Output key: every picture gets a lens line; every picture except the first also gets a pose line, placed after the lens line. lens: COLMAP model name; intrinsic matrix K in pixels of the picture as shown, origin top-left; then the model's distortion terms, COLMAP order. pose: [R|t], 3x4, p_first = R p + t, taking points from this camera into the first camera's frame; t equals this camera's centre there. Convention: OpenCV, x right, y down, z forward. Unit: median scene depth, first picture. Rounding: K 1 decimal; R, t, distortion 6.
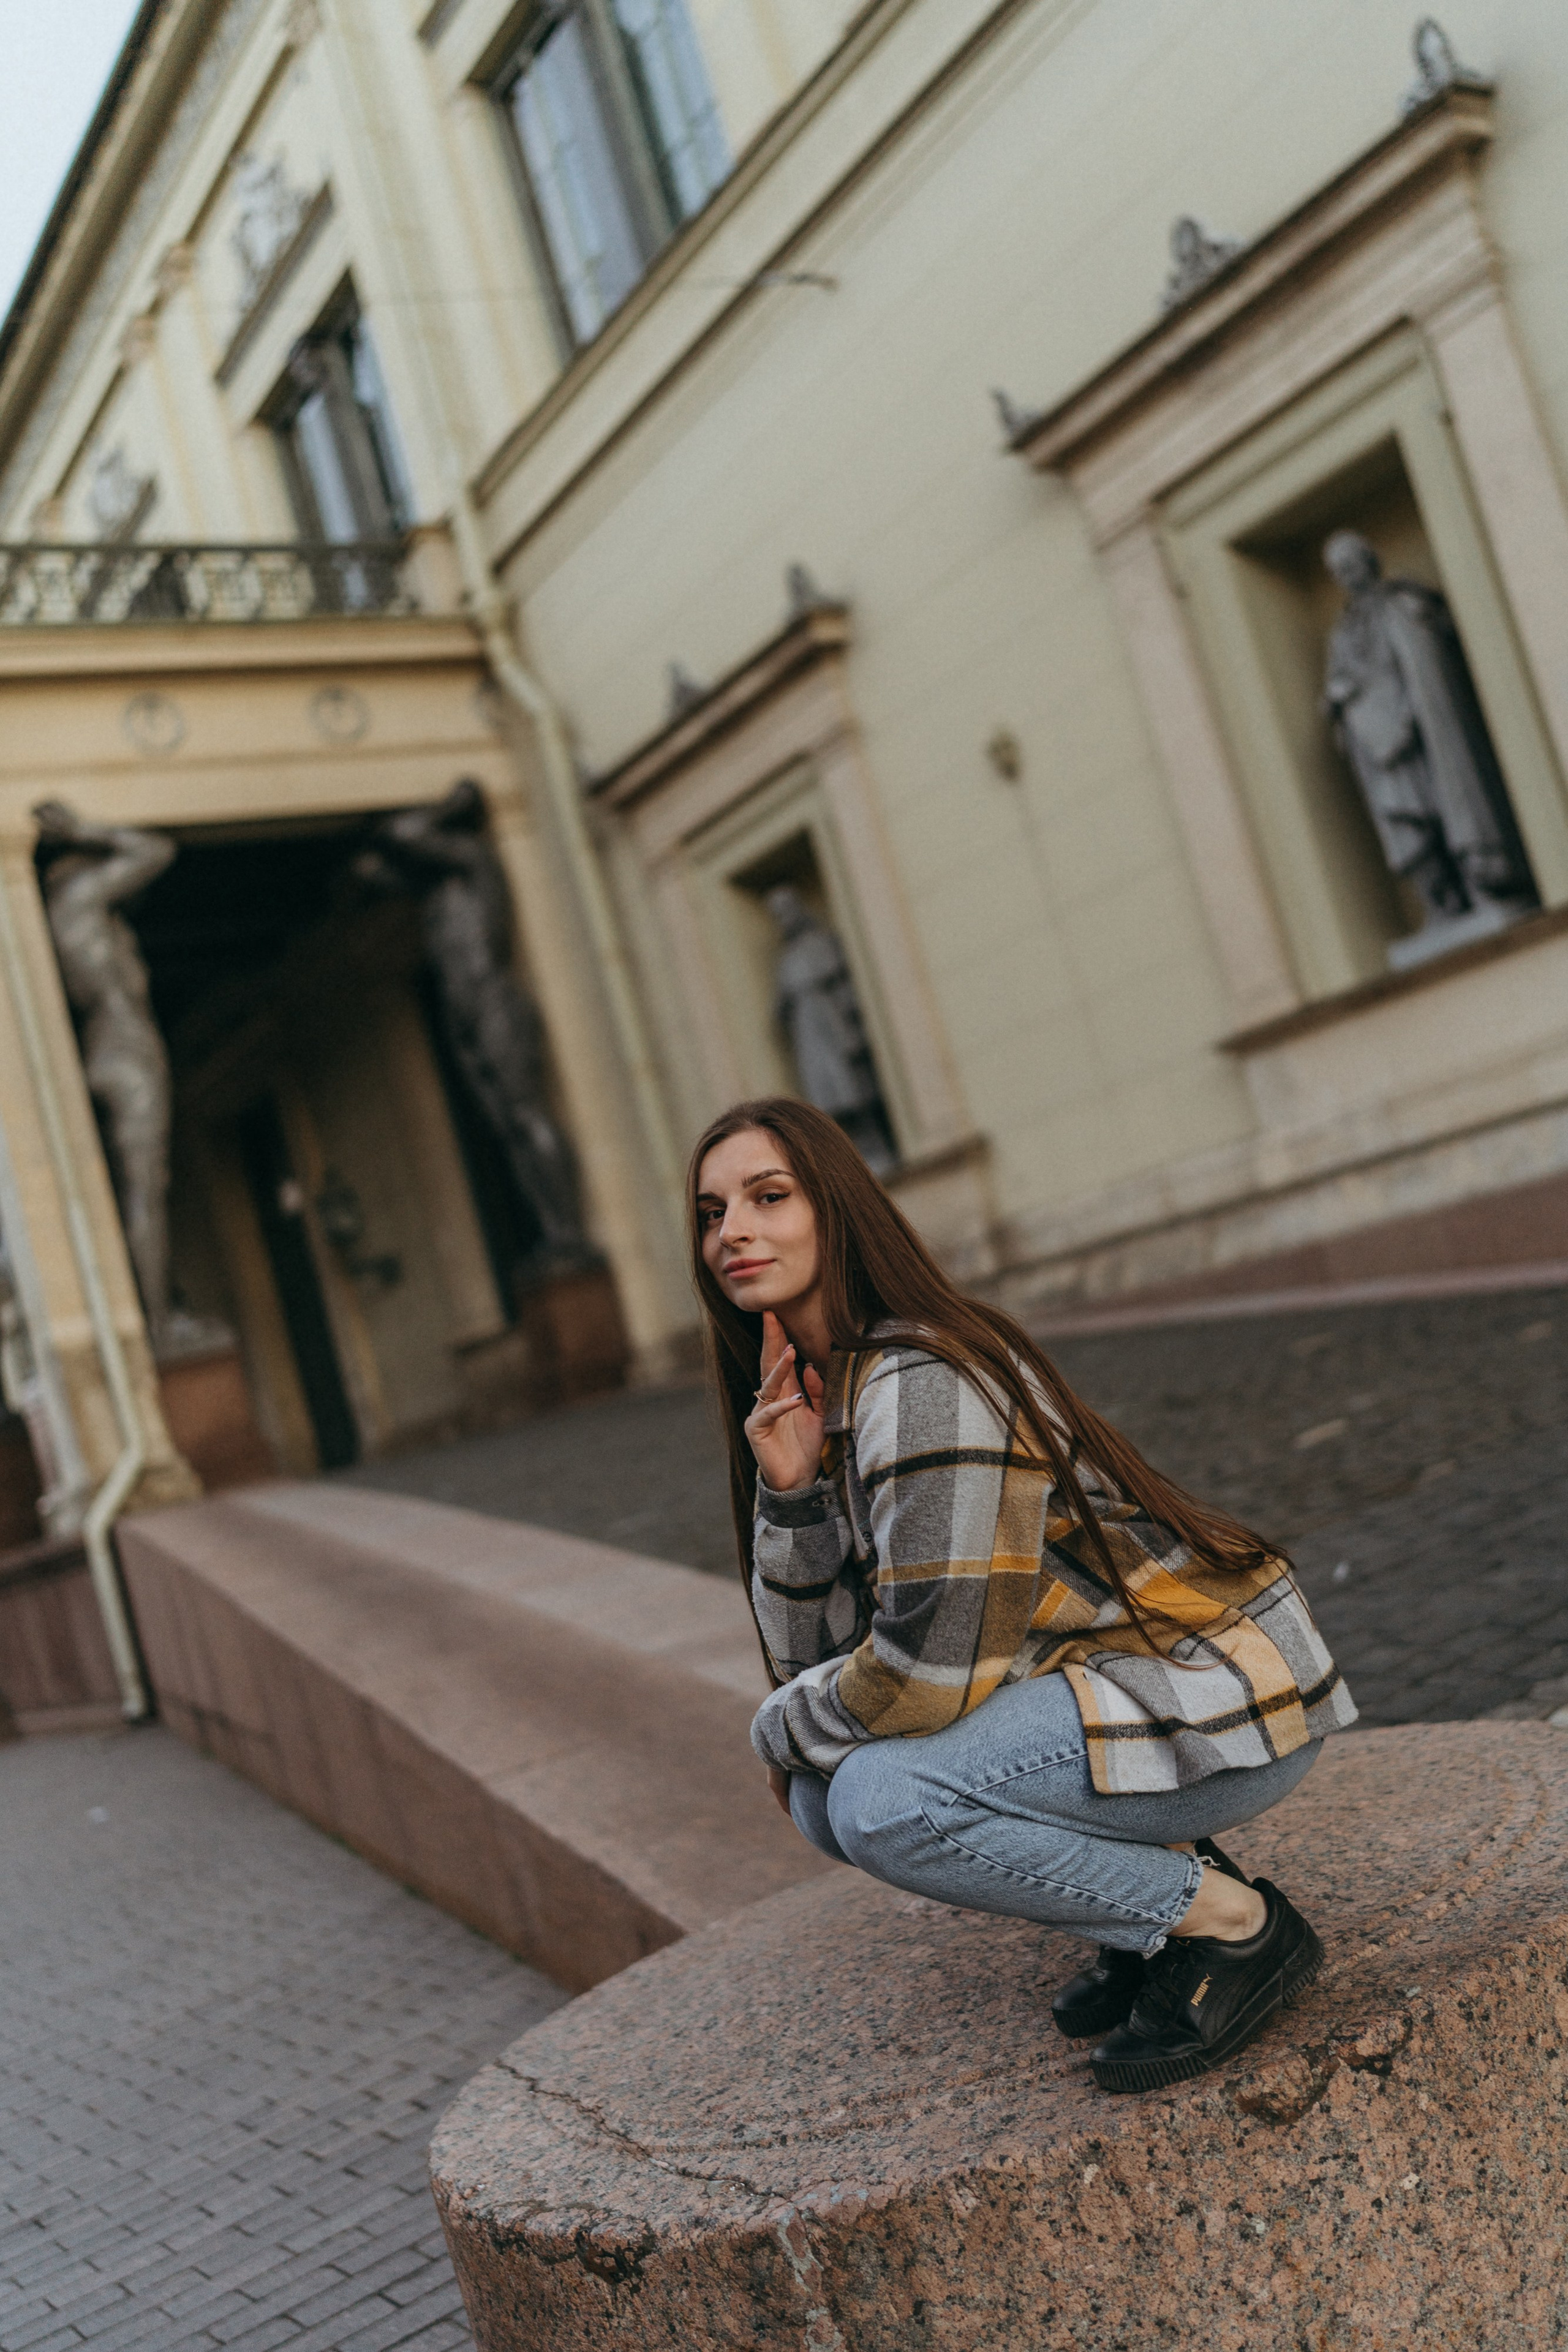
lens RADIAL K [[2245.3, 0, 784.0], [0, 2245.3, 1176.0], [0, 0, 1]] dist [0.016996, -0.023291]
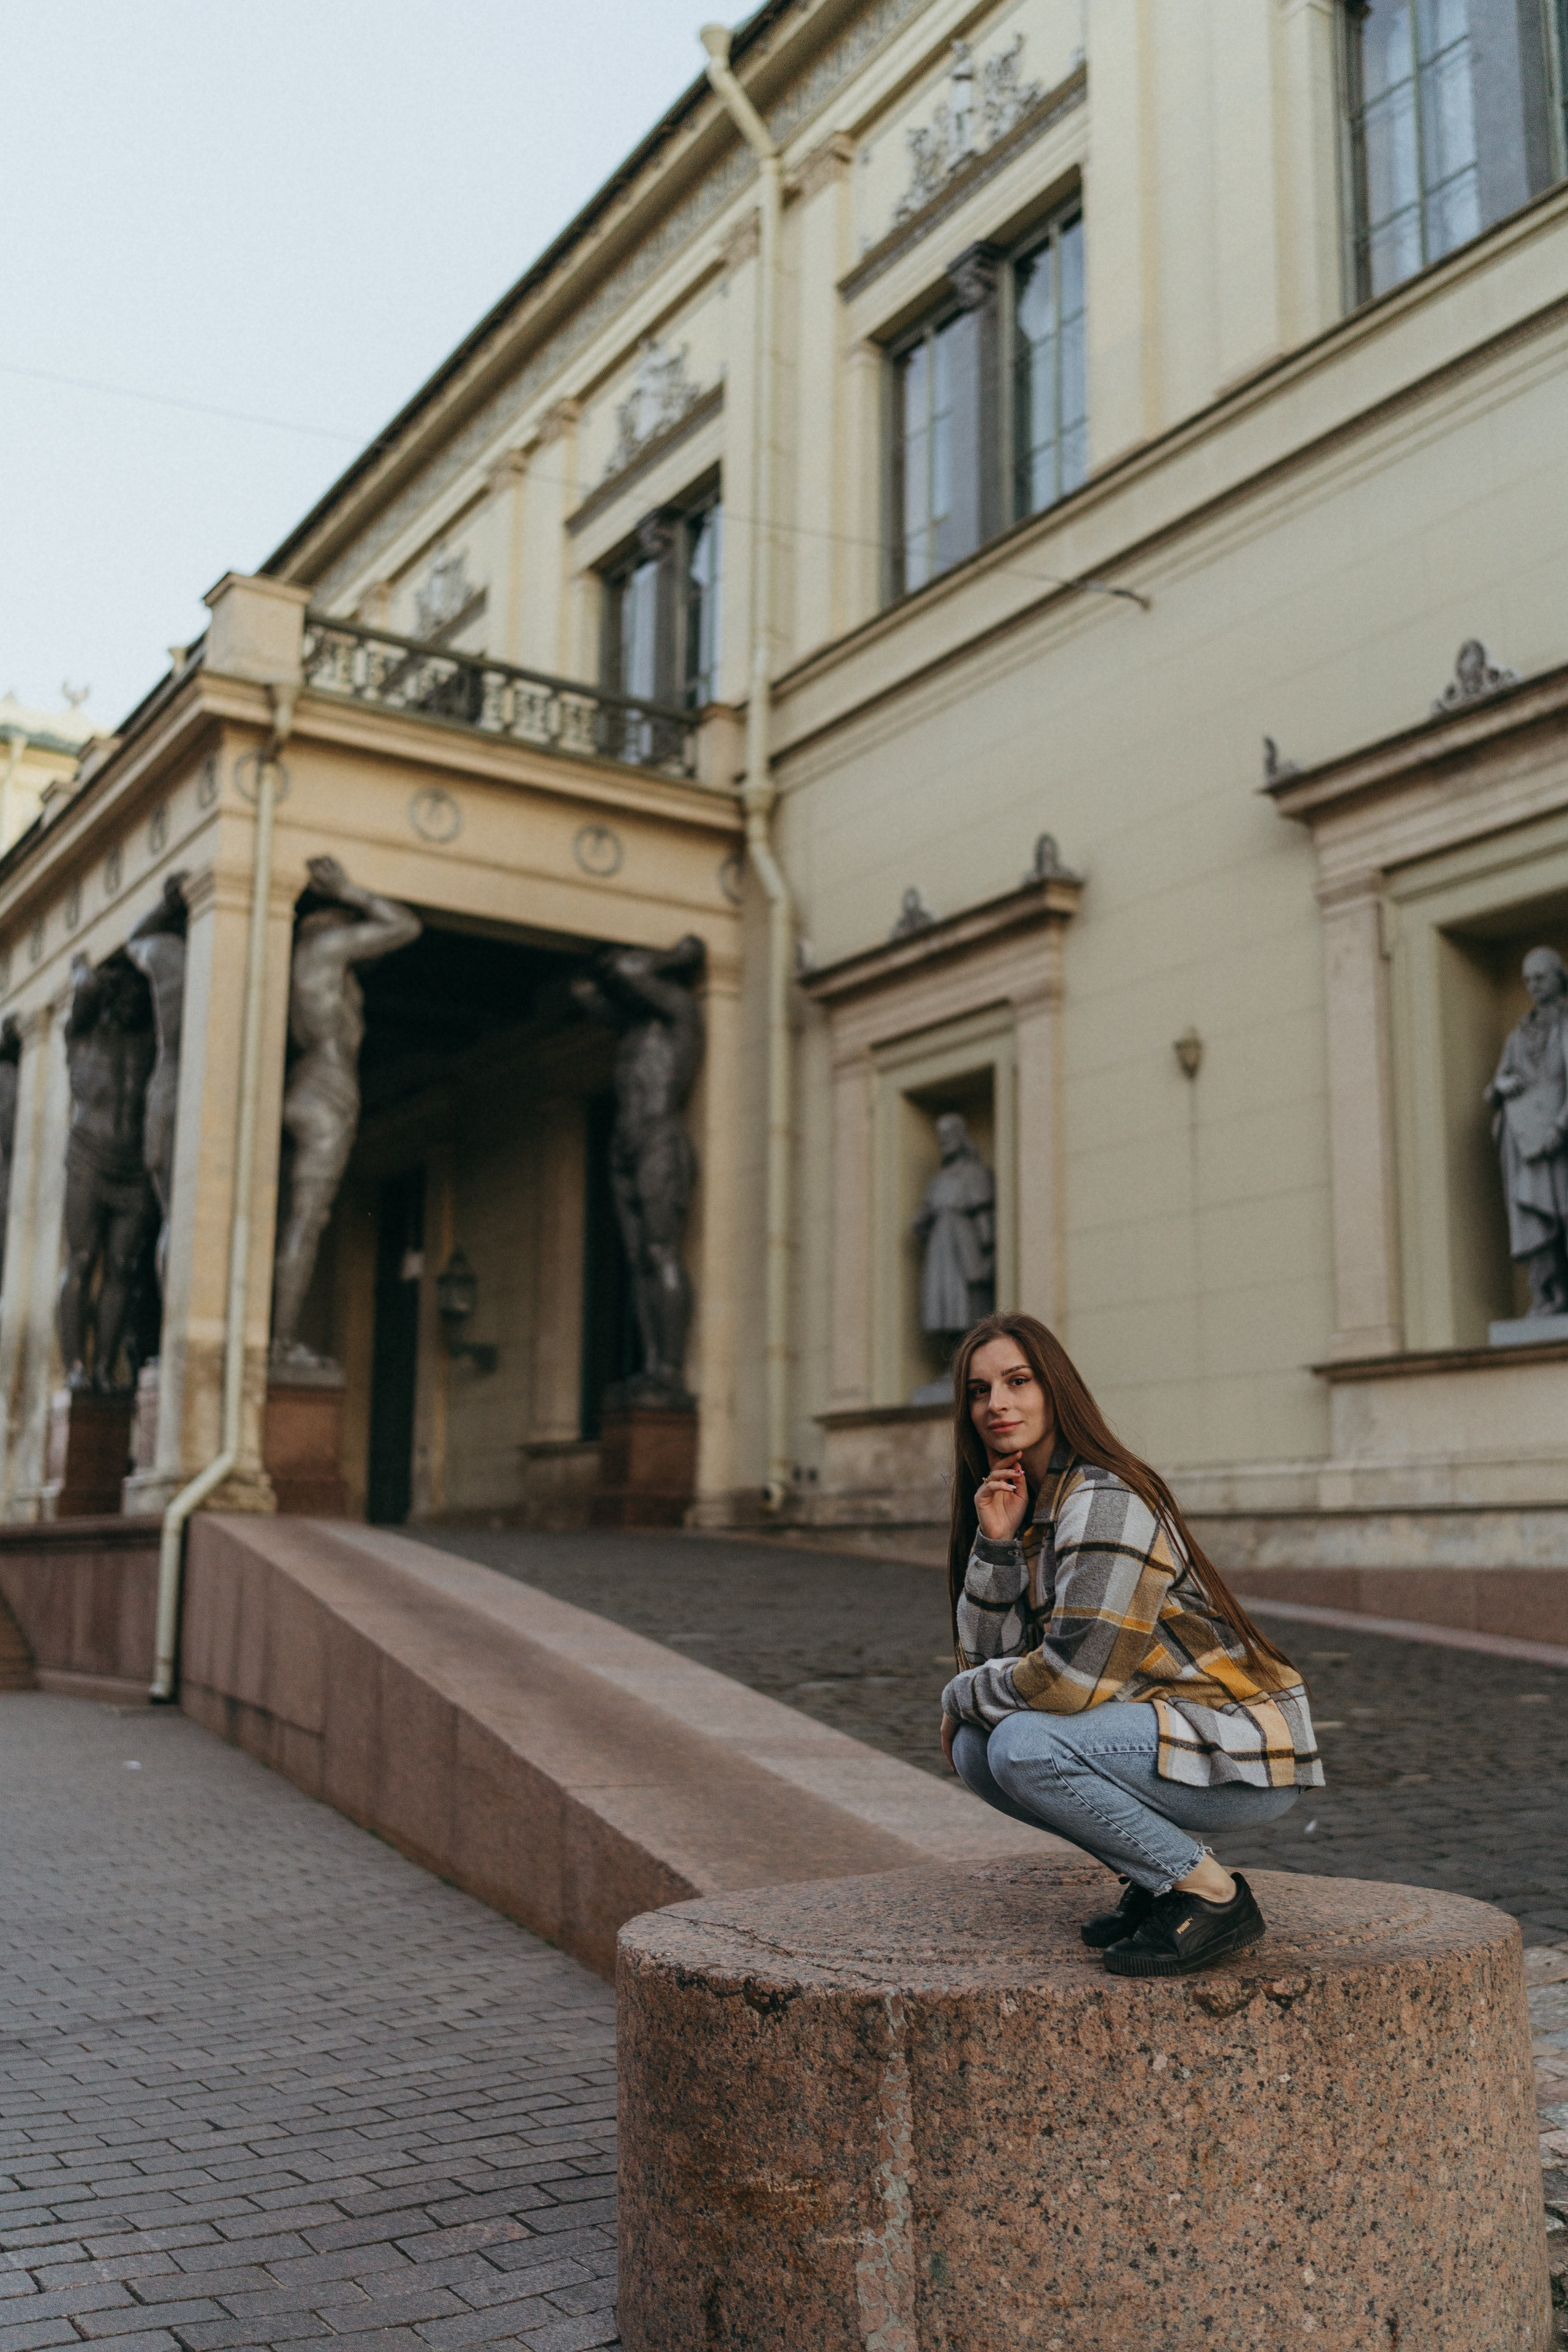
lens RADIAL K [[2245.3, 0, 784.0], [0, 2245.3, 1176.0], [0, 0, 1]] dist [0.016996, -0.023291]
pose [[0.961360, 0.270562, -0.050831, -0.020047], [-0.273924, 0.958533, -0.078619, 0.008132], [0.027452, 0.089505, 0.995608, -0.085084]]
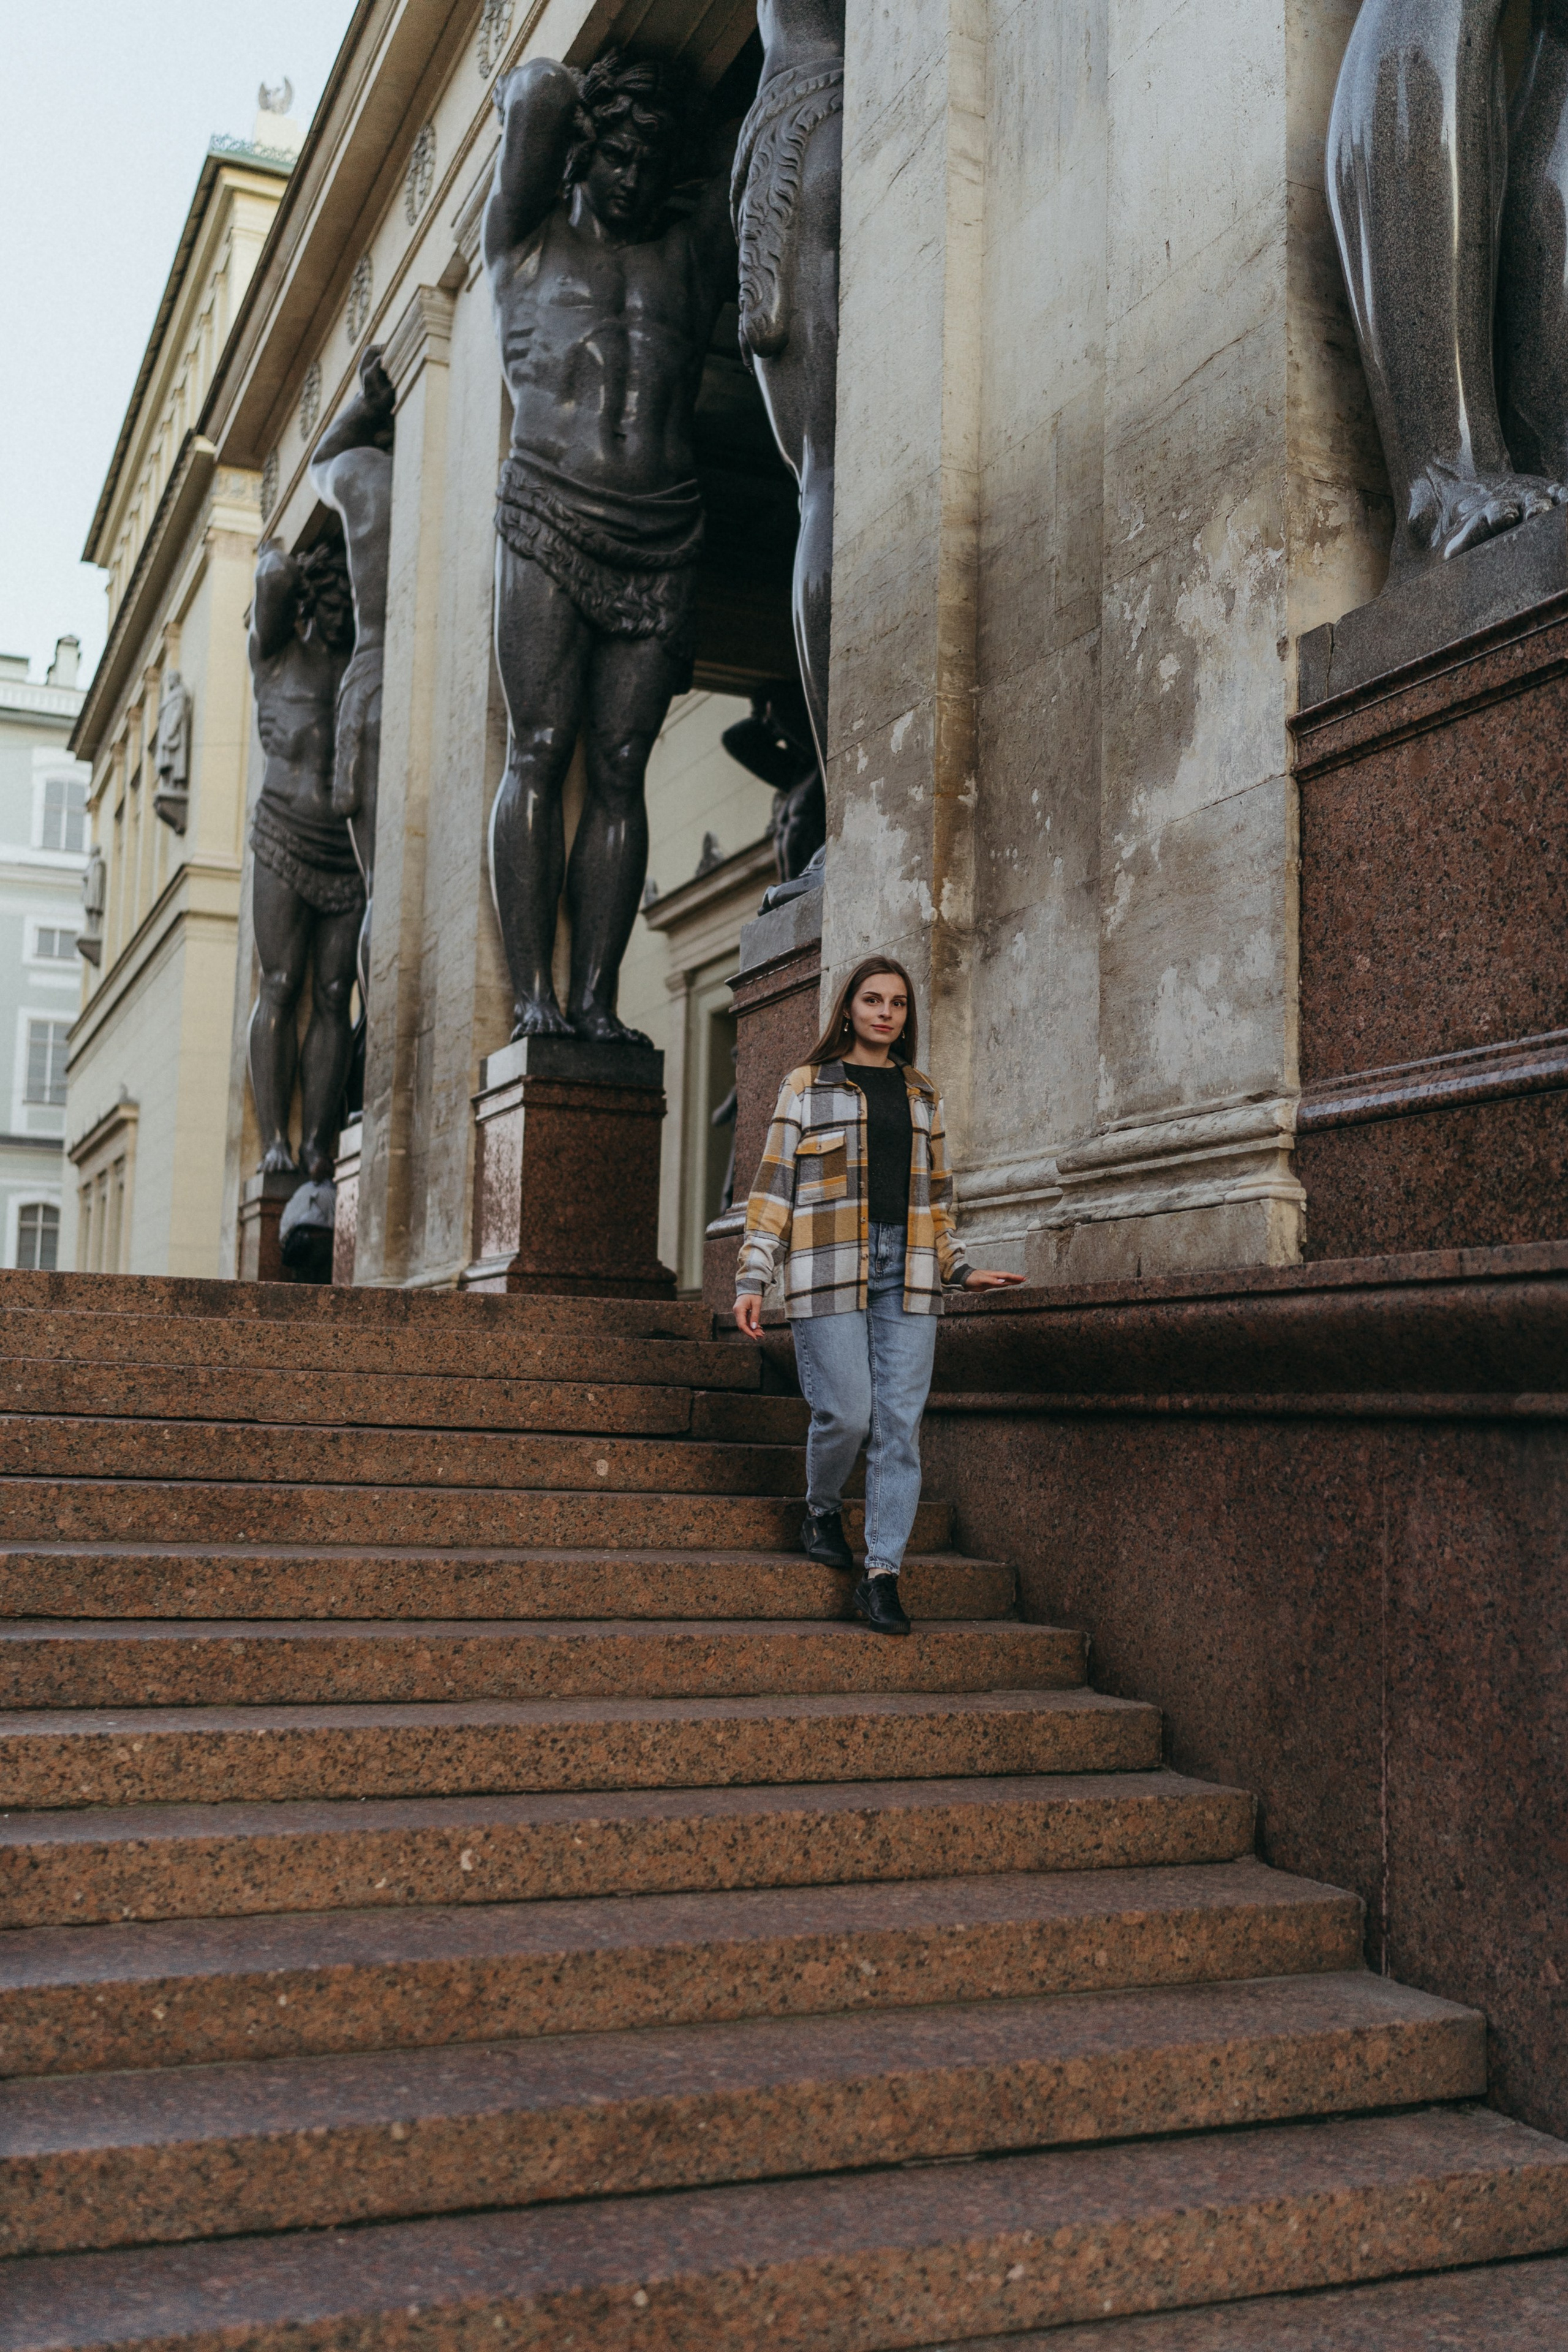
lens RADIAL K [[2182.3, 0, 784.0], [0, 2182.3, 1176.0], [0, 0, 1]] dist [0.005530, -0.019076]
pose [[0.946221, 0.270441, -0.177561, -0.291549], [-0.269790, 0.962504, 0.028270, 0.143254], [0.178548, 0.021154, 0.983704, 0.714689]]
